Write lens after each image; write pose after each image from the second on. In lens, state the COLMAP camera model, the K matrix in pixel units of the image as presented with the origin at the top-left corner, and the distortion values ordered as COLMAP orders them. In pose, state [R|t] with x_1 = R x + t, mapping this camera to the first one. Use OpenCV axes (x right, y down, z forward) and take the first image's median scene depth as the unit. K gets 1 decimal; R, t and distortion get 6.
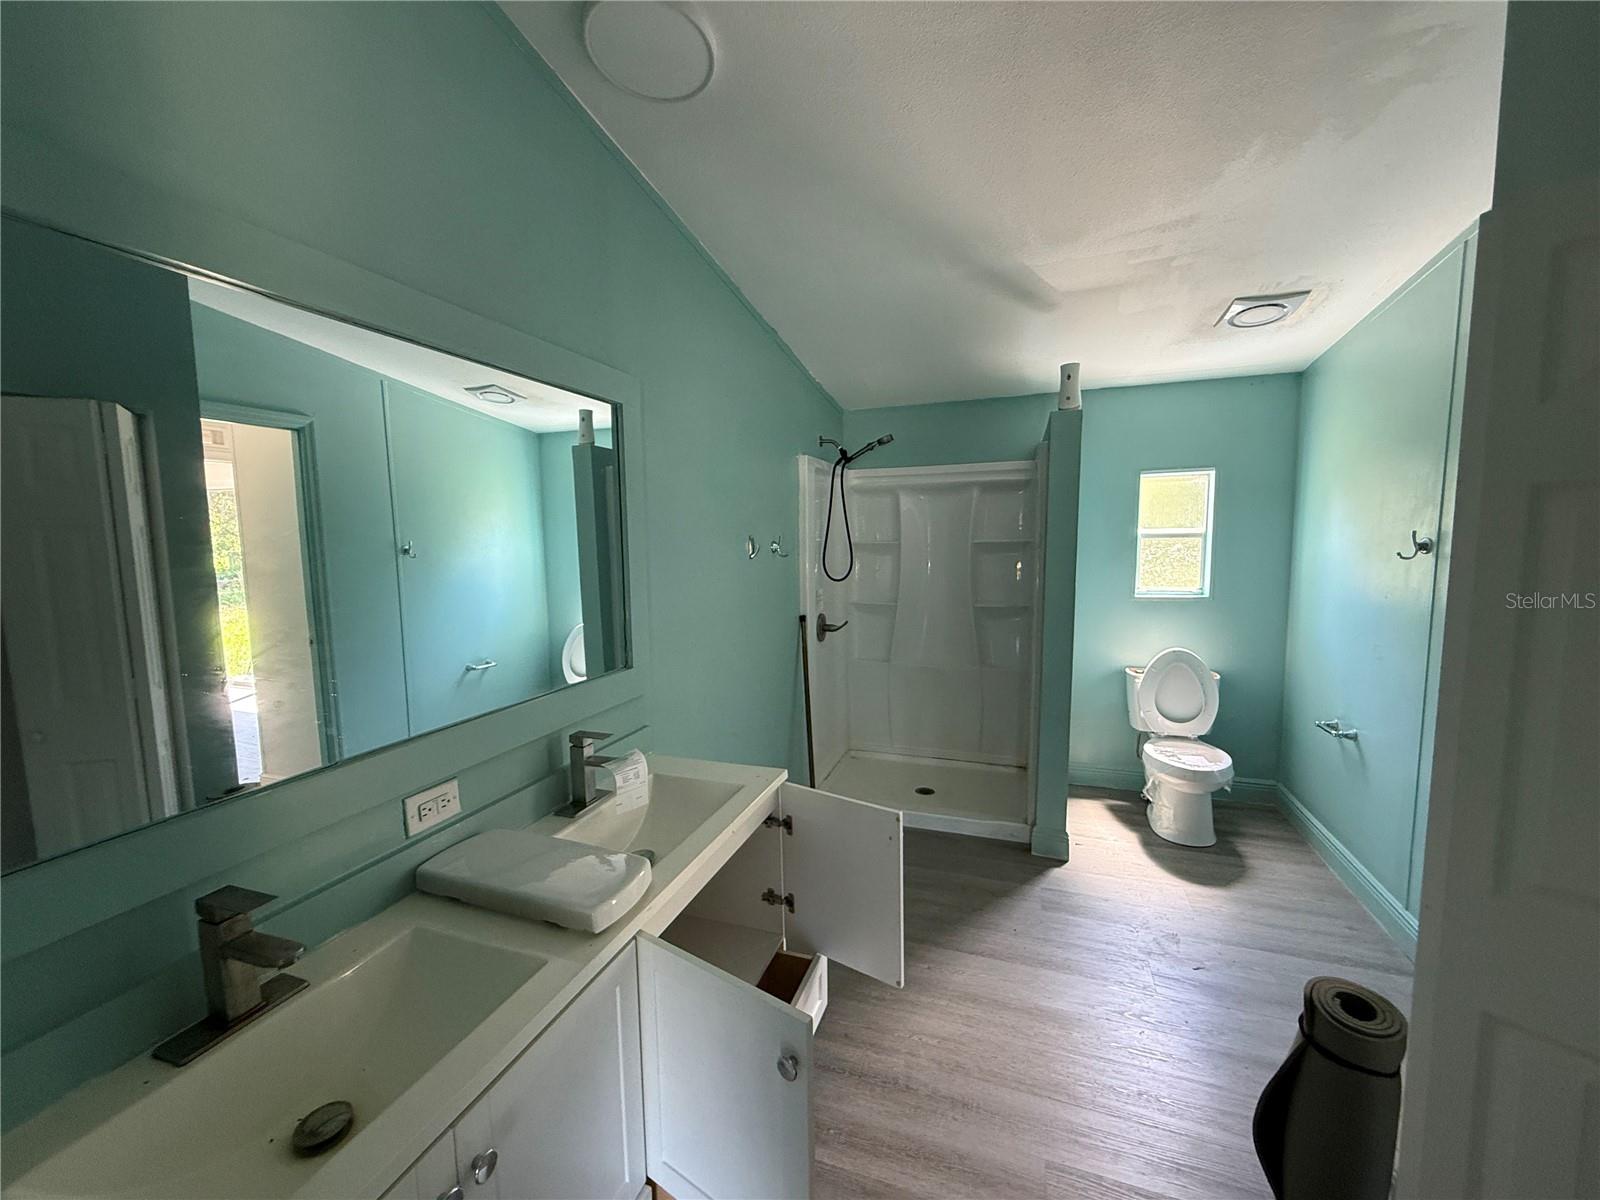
lens RADIAL K [[637.7, 0, 794.1], [0, 637.7, 600.0], [0, 0, 1]] dist [0.012939, -0.000042]
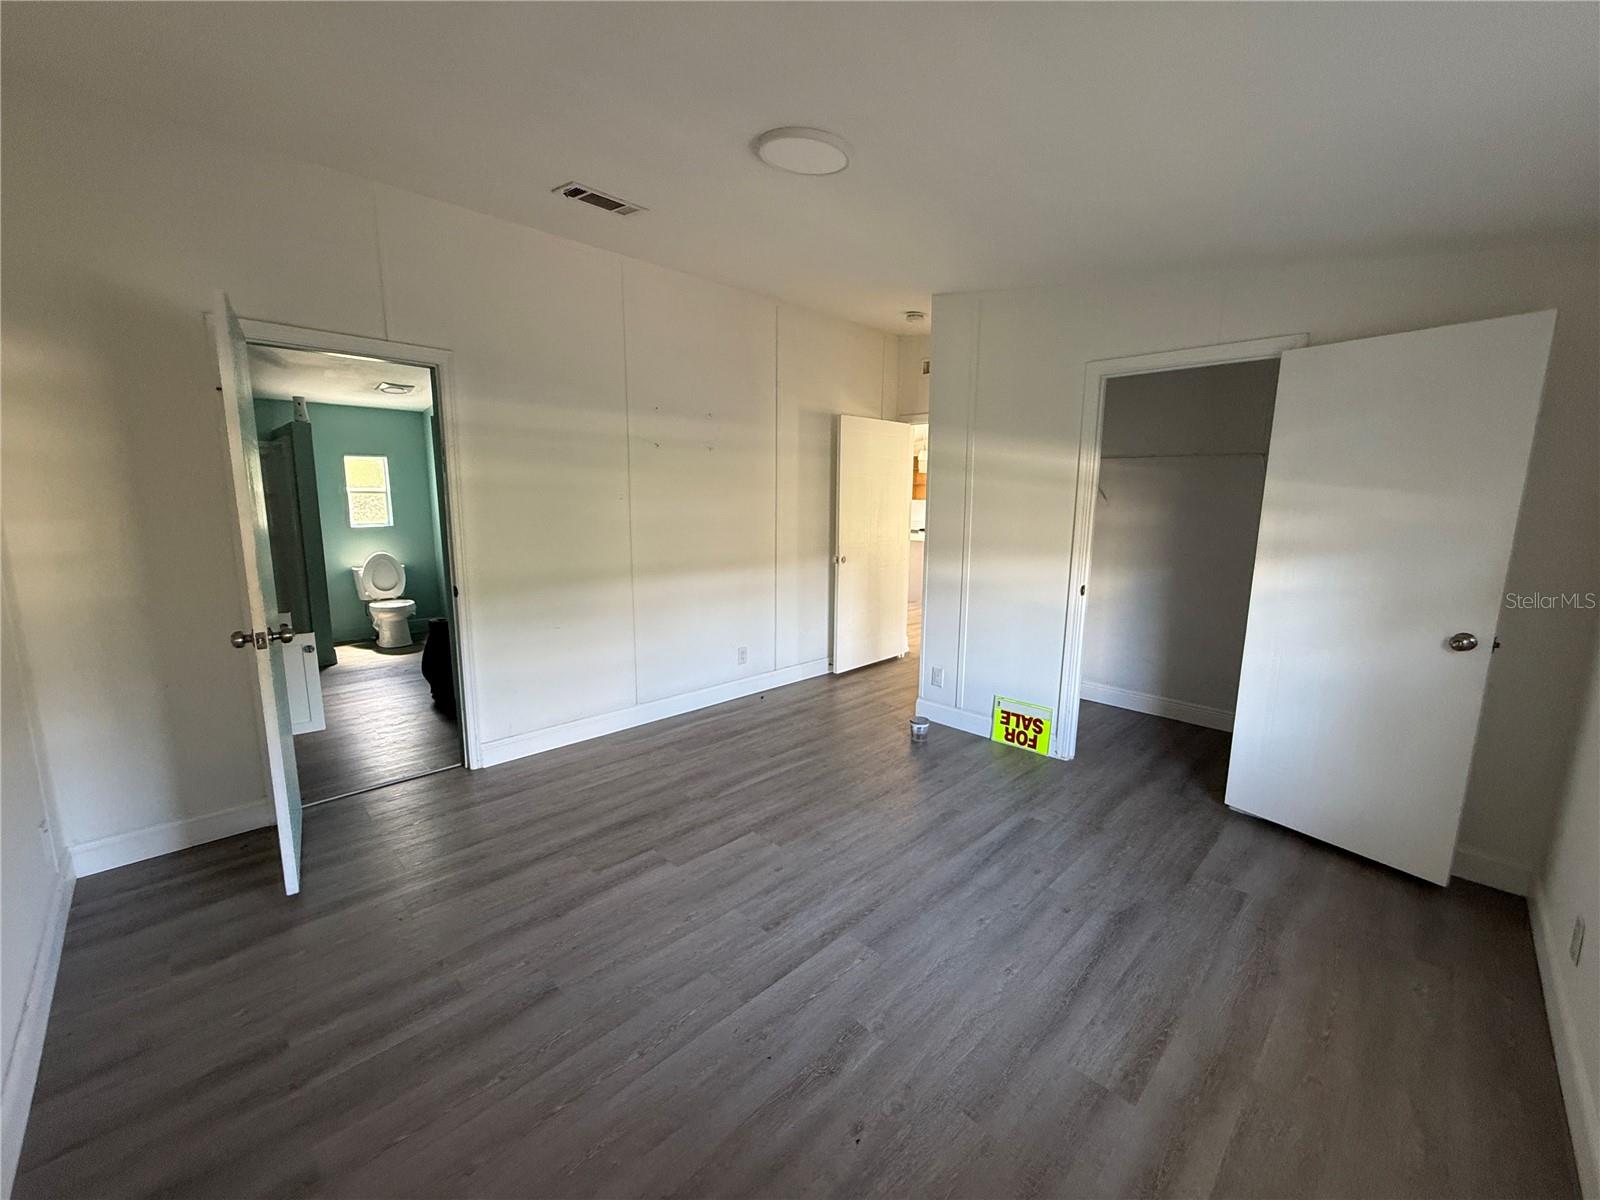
lens RADIAL K [[637.7, 0, 791.5], [0, 637.7, 598.3], [0, 0, 1]] dist [0.012939, -0.000042]
pose [[0.436217, -0.129703, 0.890445, -0.573759], [0.071904, 0.991417, 0.109185, 0.090545], [-0.896964, 0.016399, 0.441799, -0.920860]]
